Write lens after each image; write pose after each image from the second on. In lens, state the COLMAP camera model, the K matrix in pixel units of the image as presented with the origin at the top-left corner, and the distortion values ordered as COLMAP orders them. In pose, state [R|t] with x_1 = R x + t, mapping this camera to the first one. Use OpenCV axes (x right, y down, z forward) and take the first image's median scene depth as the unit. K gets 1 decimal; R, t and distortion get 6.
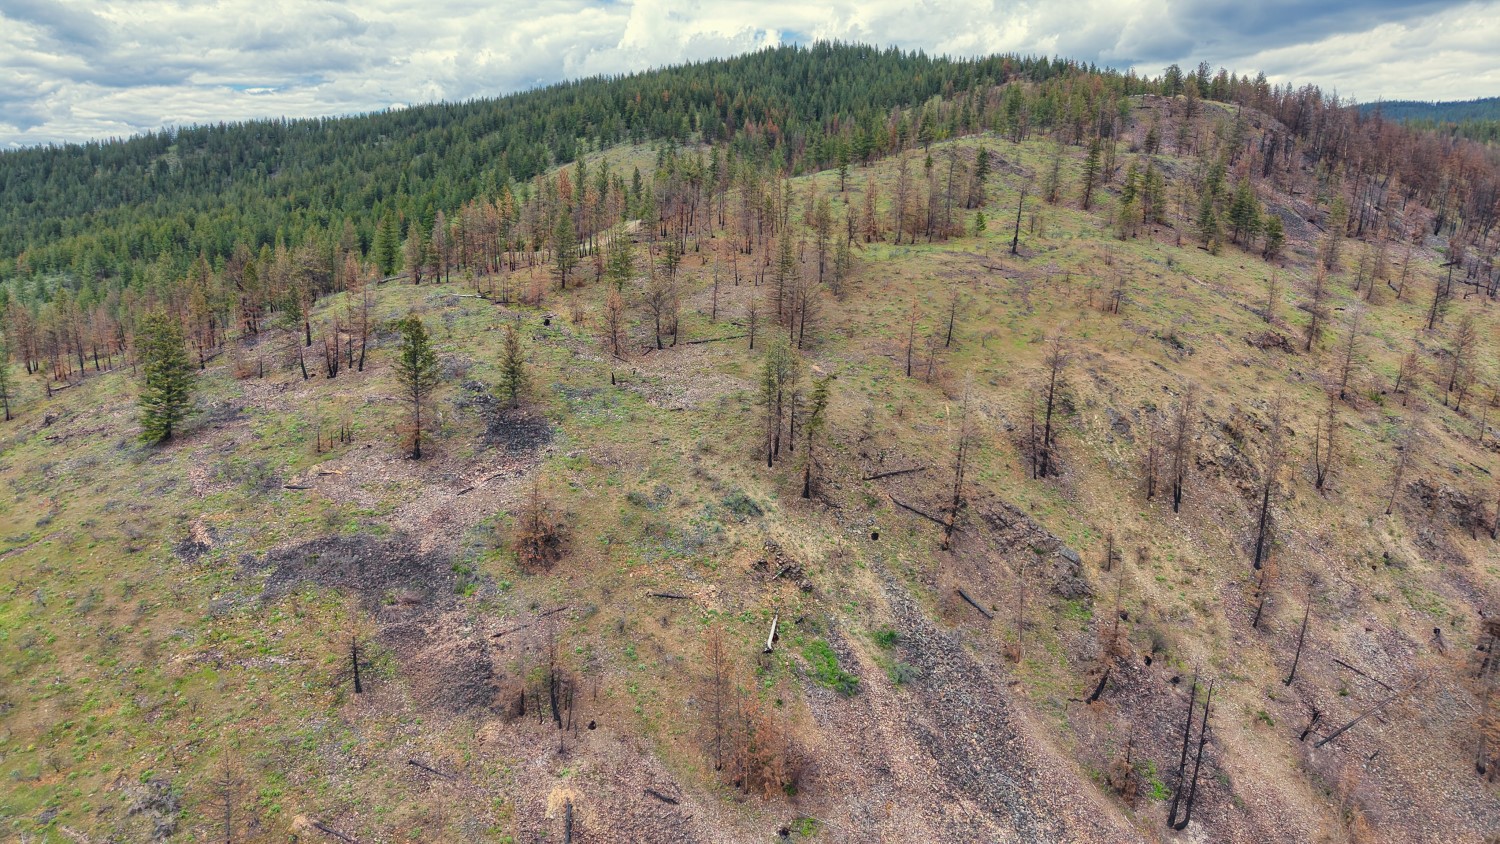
lens RADIAL K [[1016.0, 0, 743.8], [0, 1016.0, 427.2], [0, 0, 1]] dist [0.042124, -0.032597]
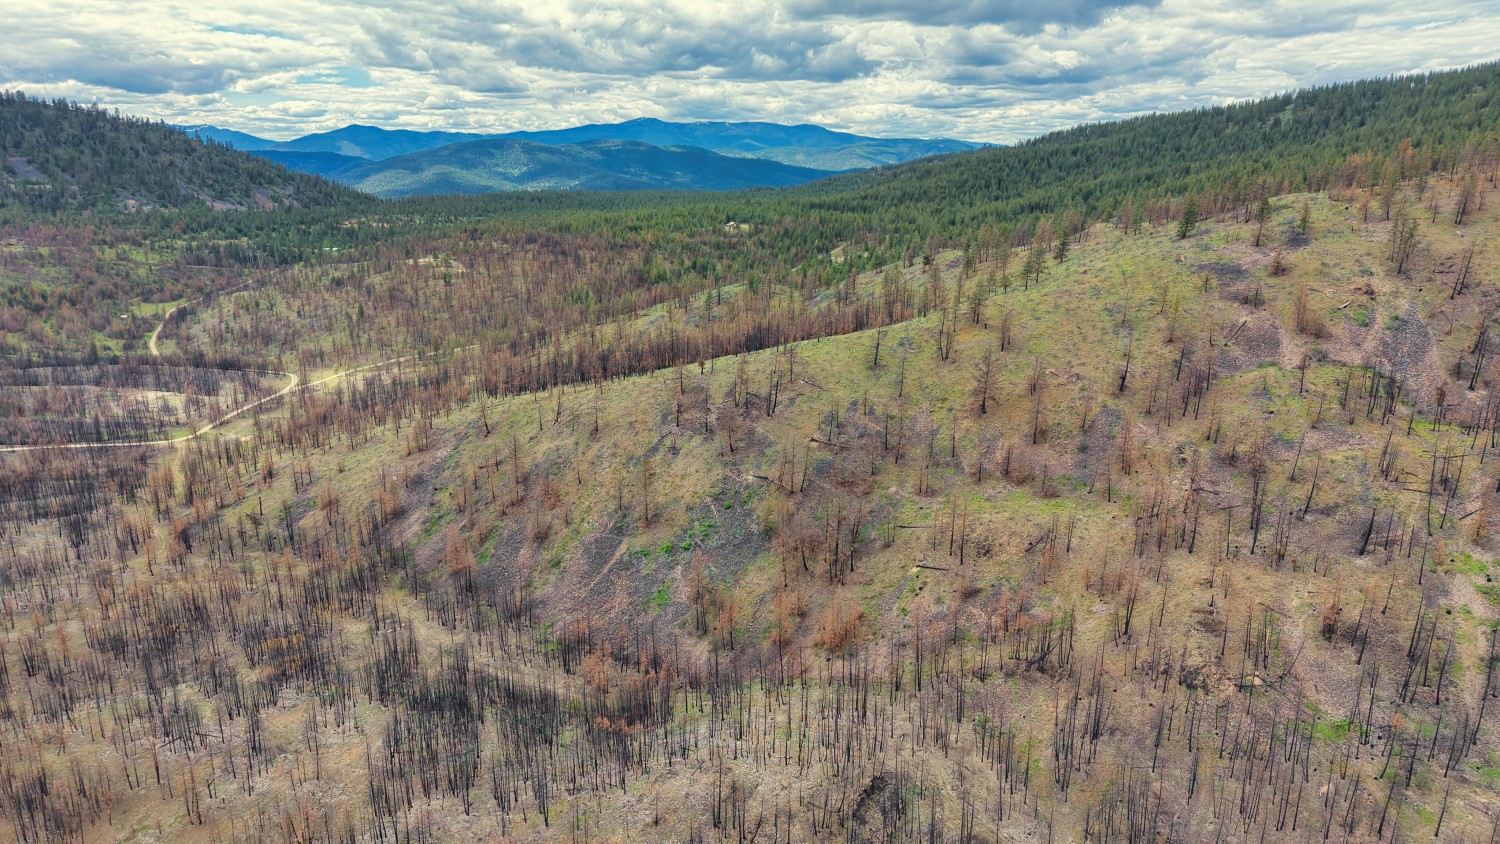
lens RADIAL K [[1016.0, 0, 741.8], [0, 1016.0, 400.3], [0, 0, 1]] dist [0.042124, -0.032597]
pose [[0.545463, 0.199785, -0.813976, 0.187843], [-0.178111, 0.976623, 0.120350, 0.051579], [0.818991, 0.079331, 0.568295, -0.255571]]
